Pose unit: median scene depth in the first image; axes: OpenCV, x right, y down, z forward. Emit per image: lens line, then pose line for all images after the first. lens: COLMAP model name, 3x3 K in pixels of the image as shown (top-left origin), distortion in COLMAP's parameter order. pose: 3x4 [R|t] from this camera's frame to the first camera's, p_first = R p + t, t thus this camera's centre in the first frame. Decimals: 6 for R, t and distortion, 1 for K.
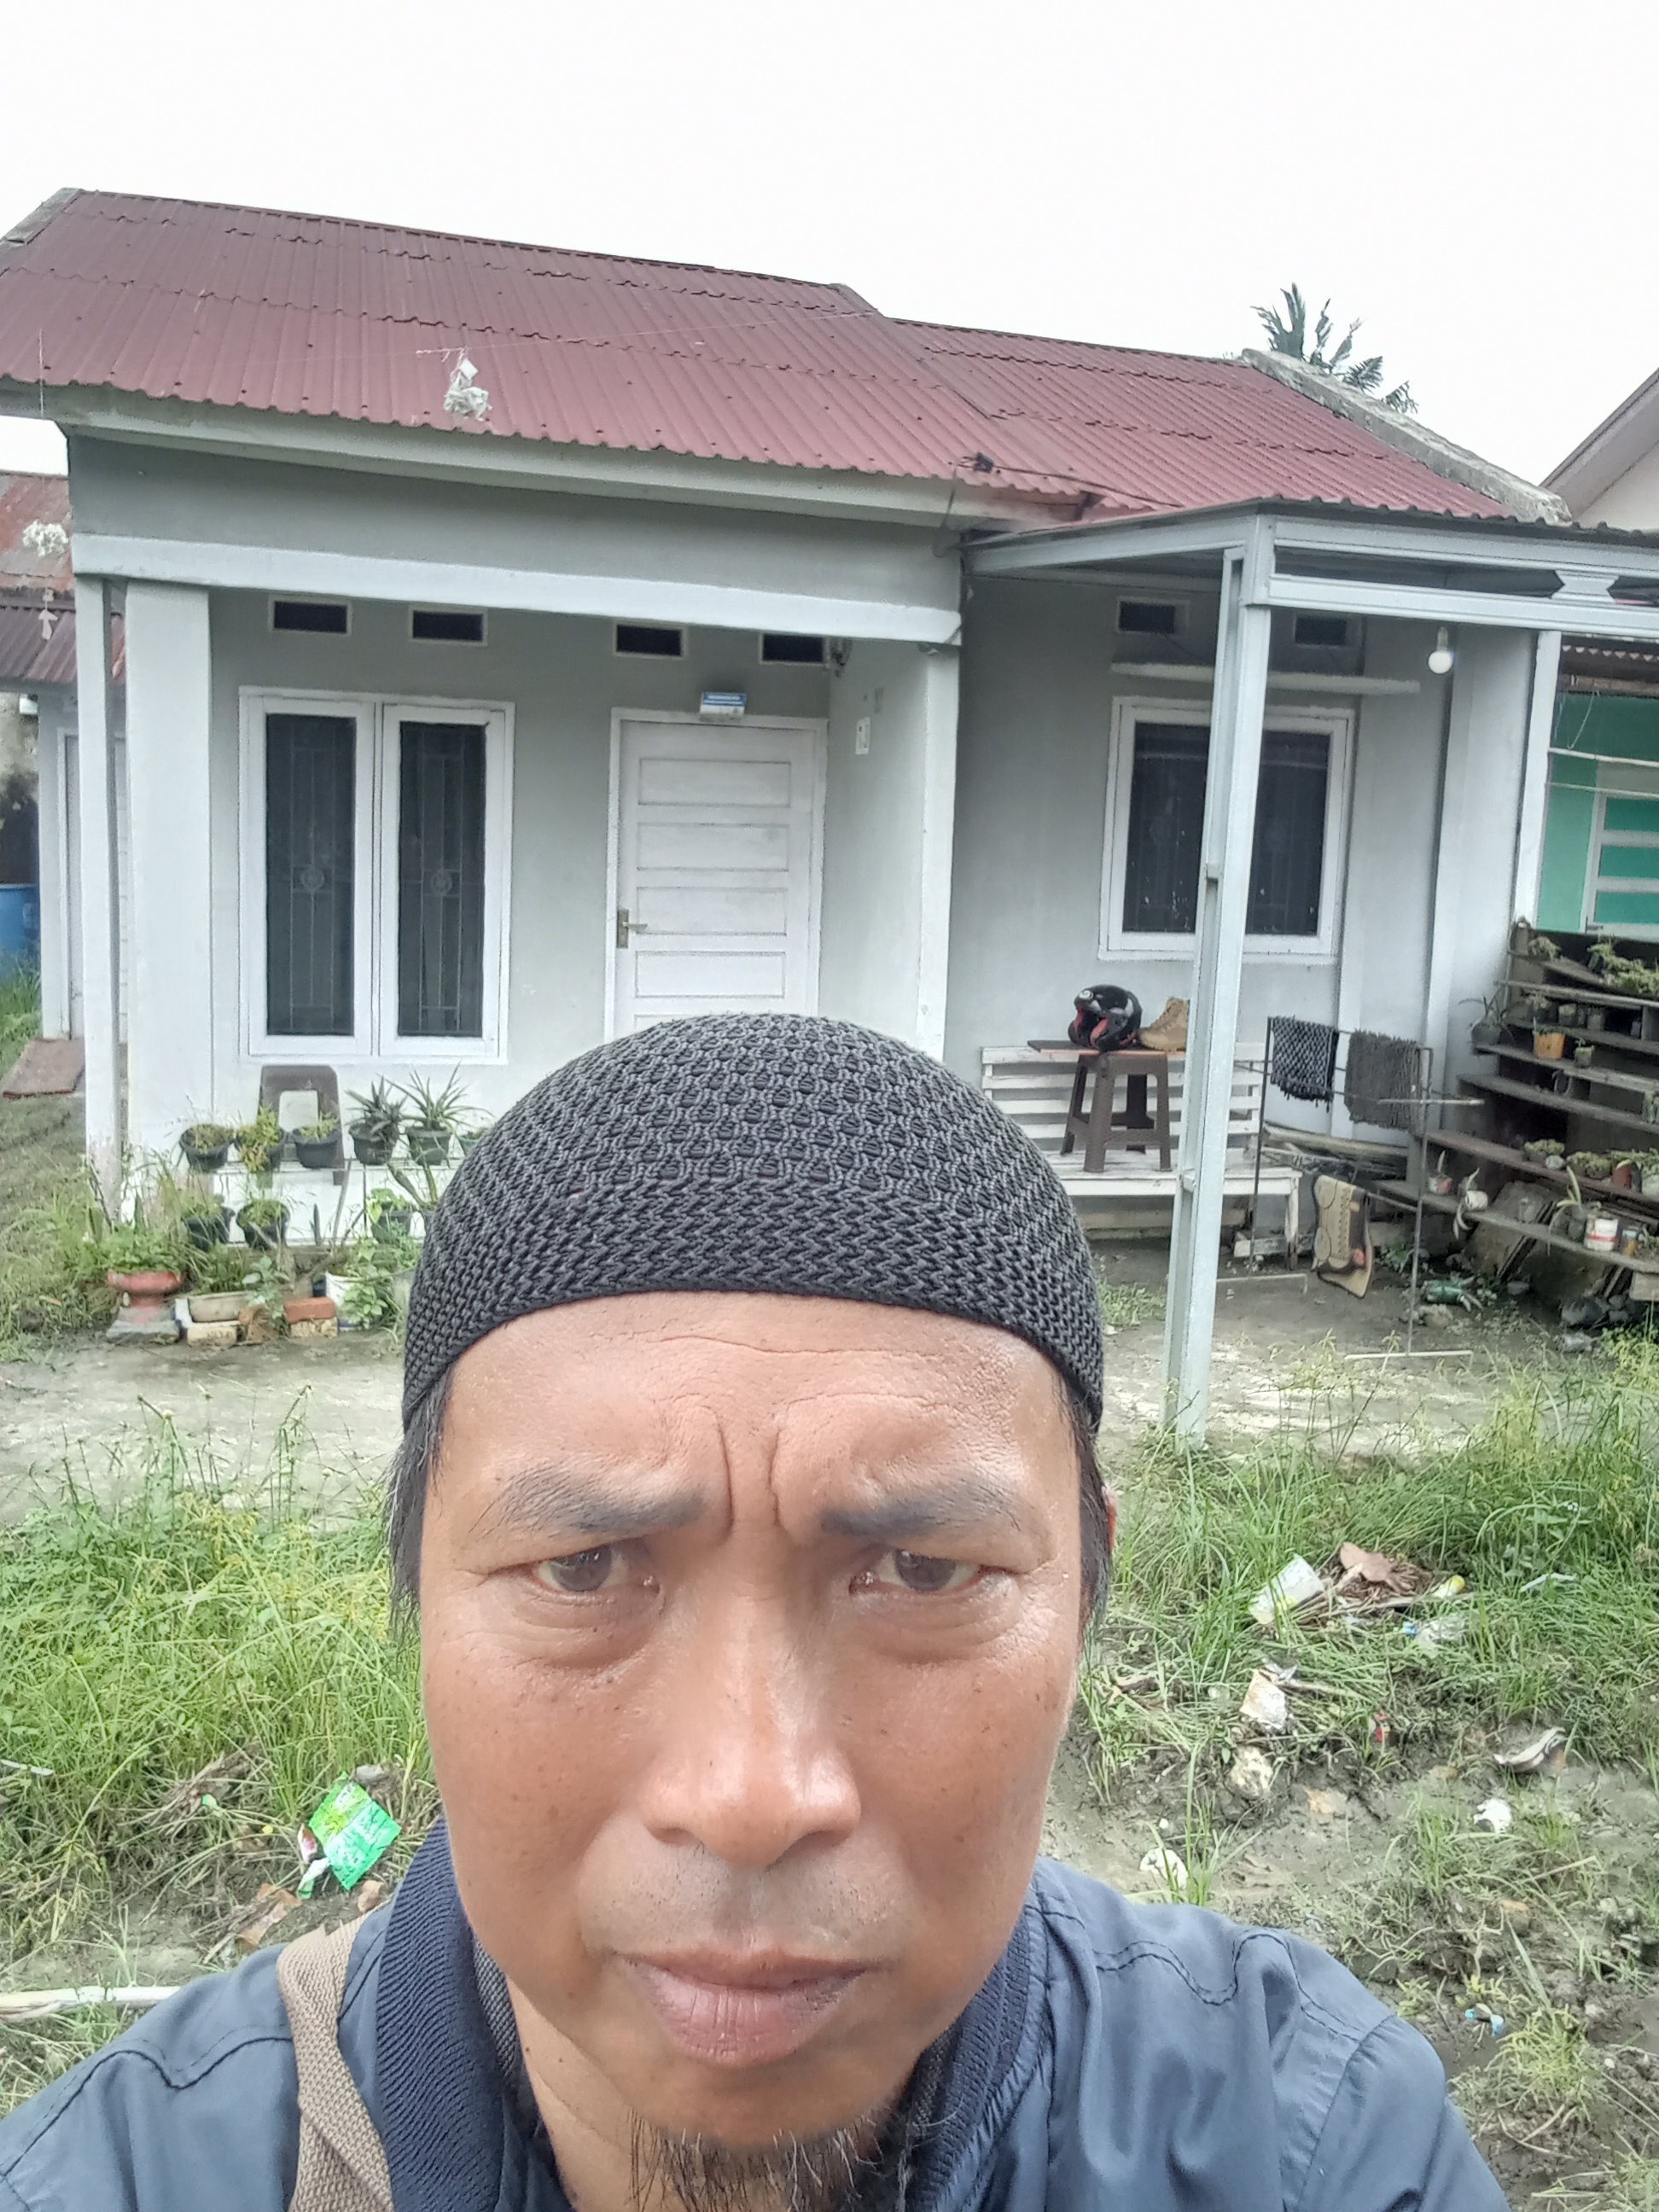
lens RADIAL K [[1748.9, 0, 829.5], [0, 1748.9, 1106.0], [0, 0, 1]] dist [-0.004986, -0.000537]
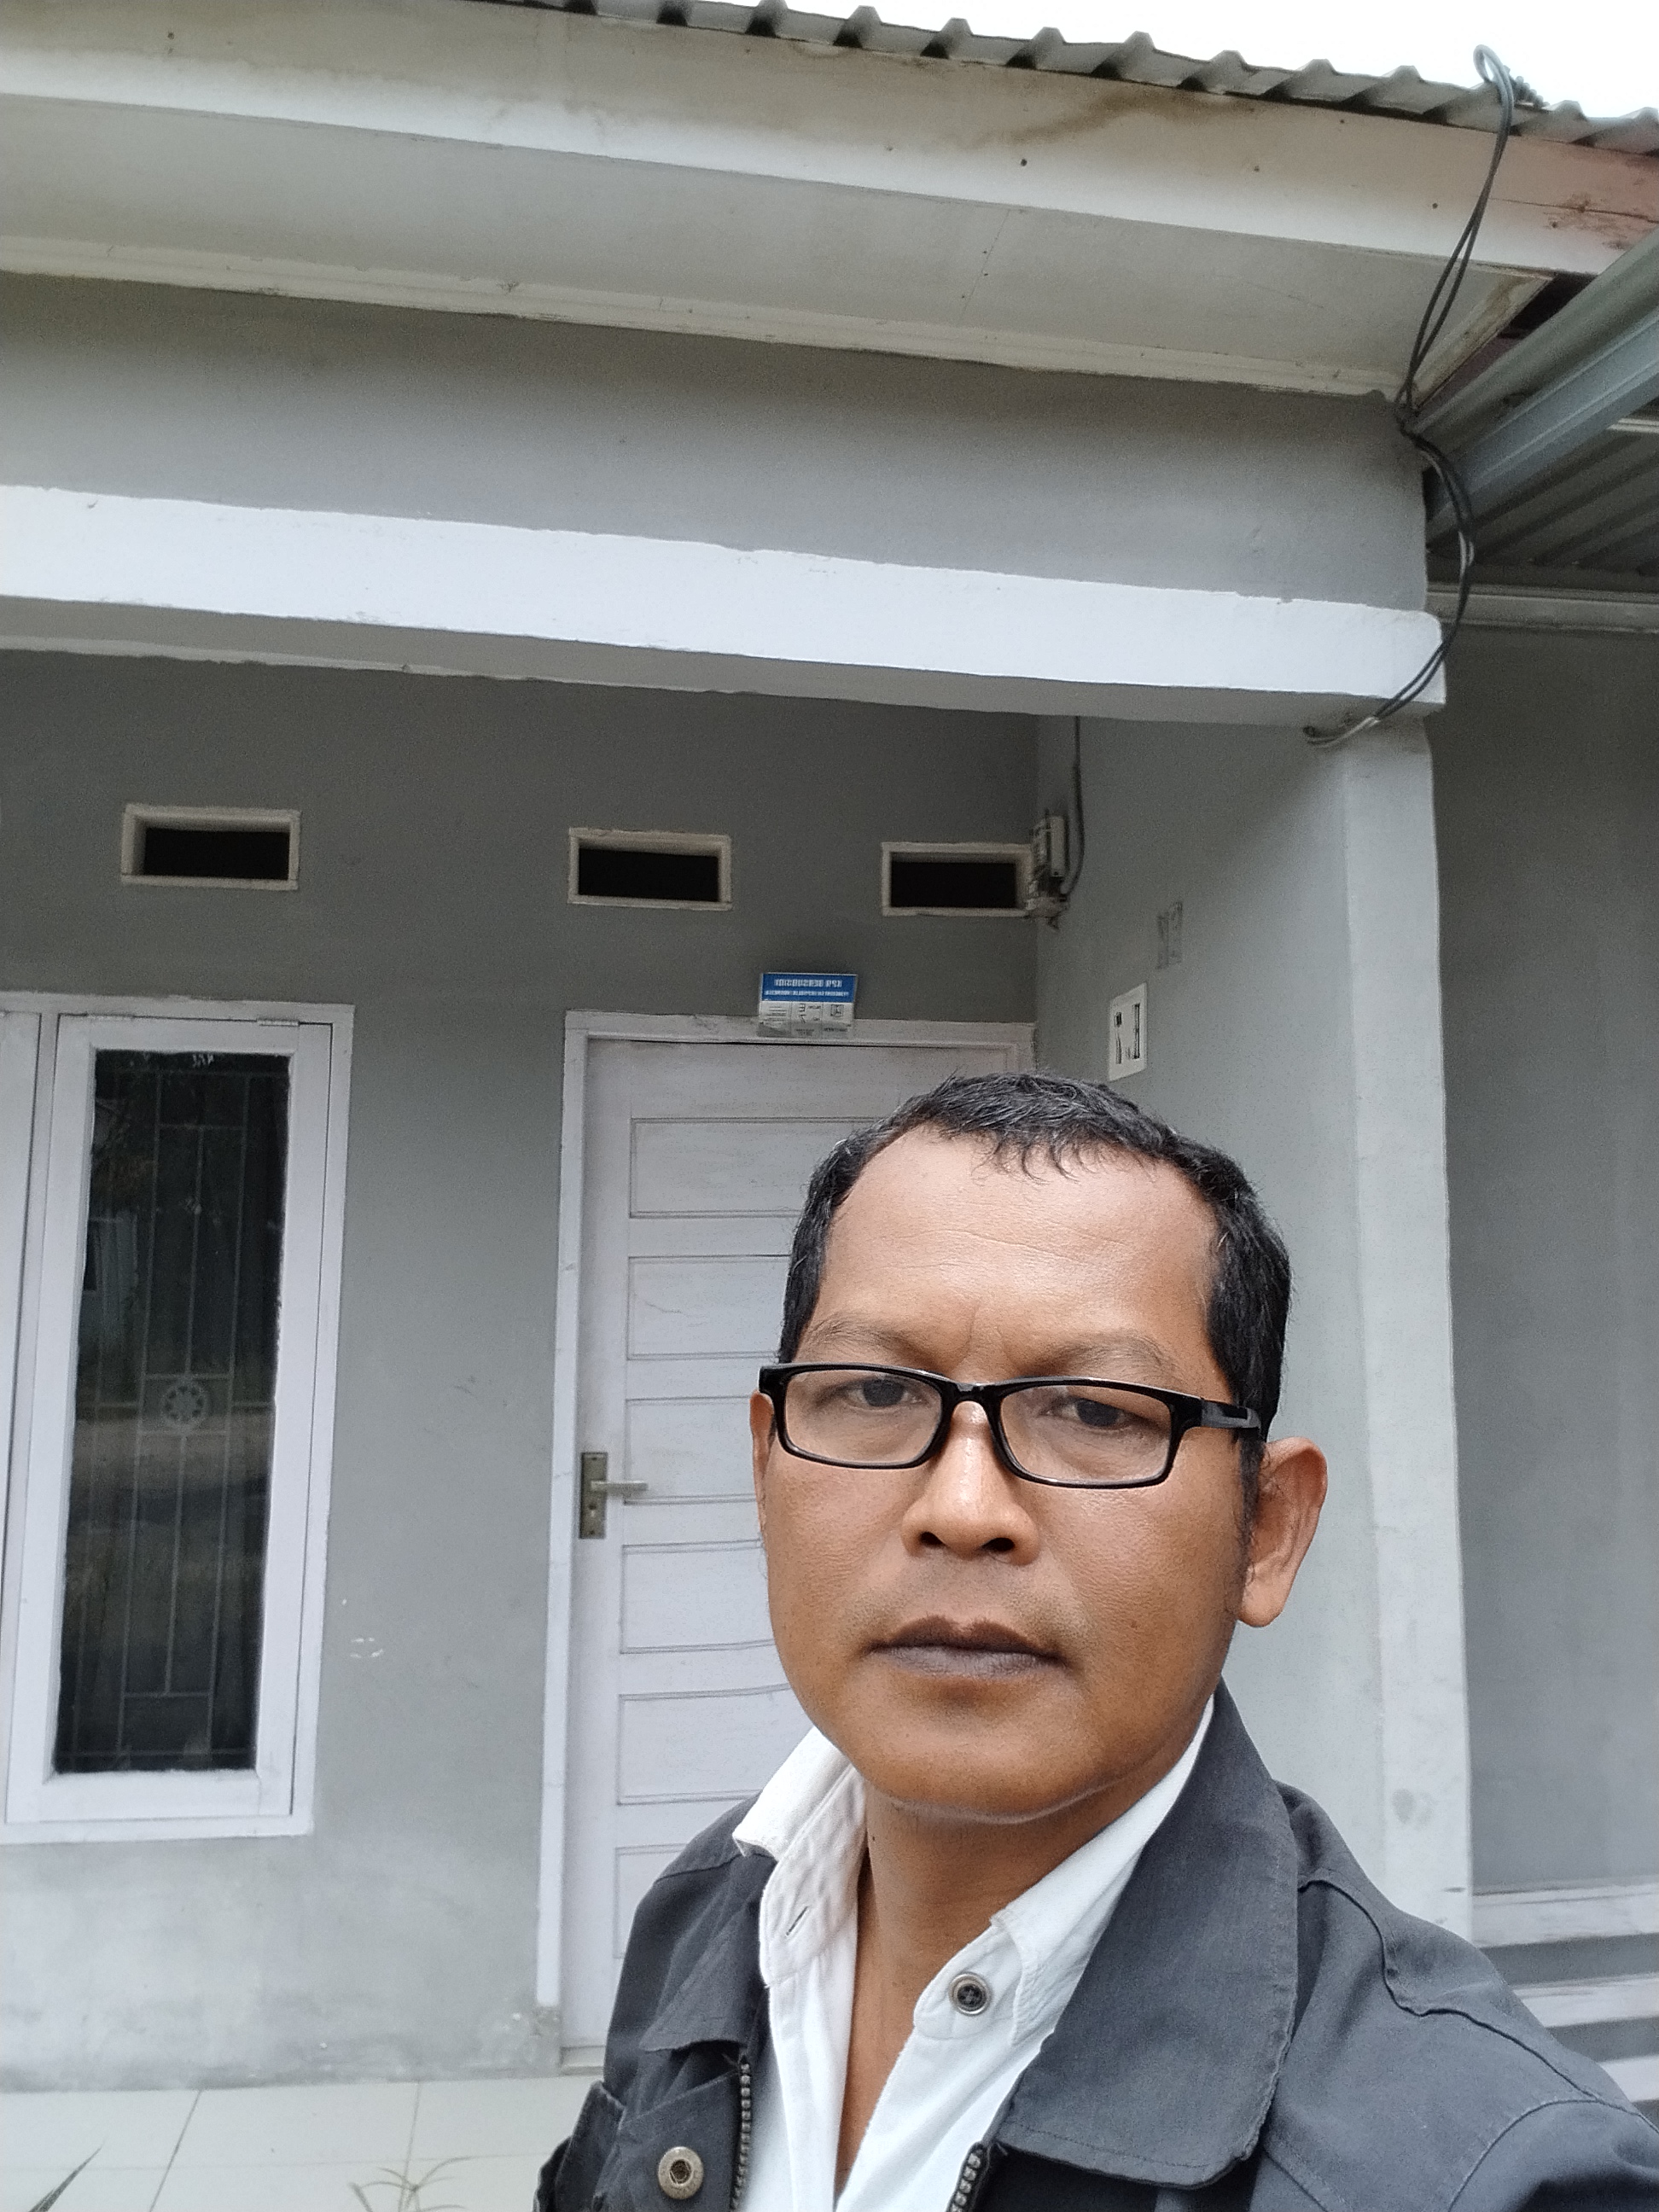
lens RADIAL K [[1694.6, 0, 829.5], [0, 1694.6, 1106.0], [0, 0, 1]] dist [0.006824, 0.004005]
pose [[0.994601, -0.041577, -0.095075, -0.013582], [0.016375, 0.967628, -0.251850, -0.089946], [0.102469, 0.248934, 0.963085, 0.582795]]
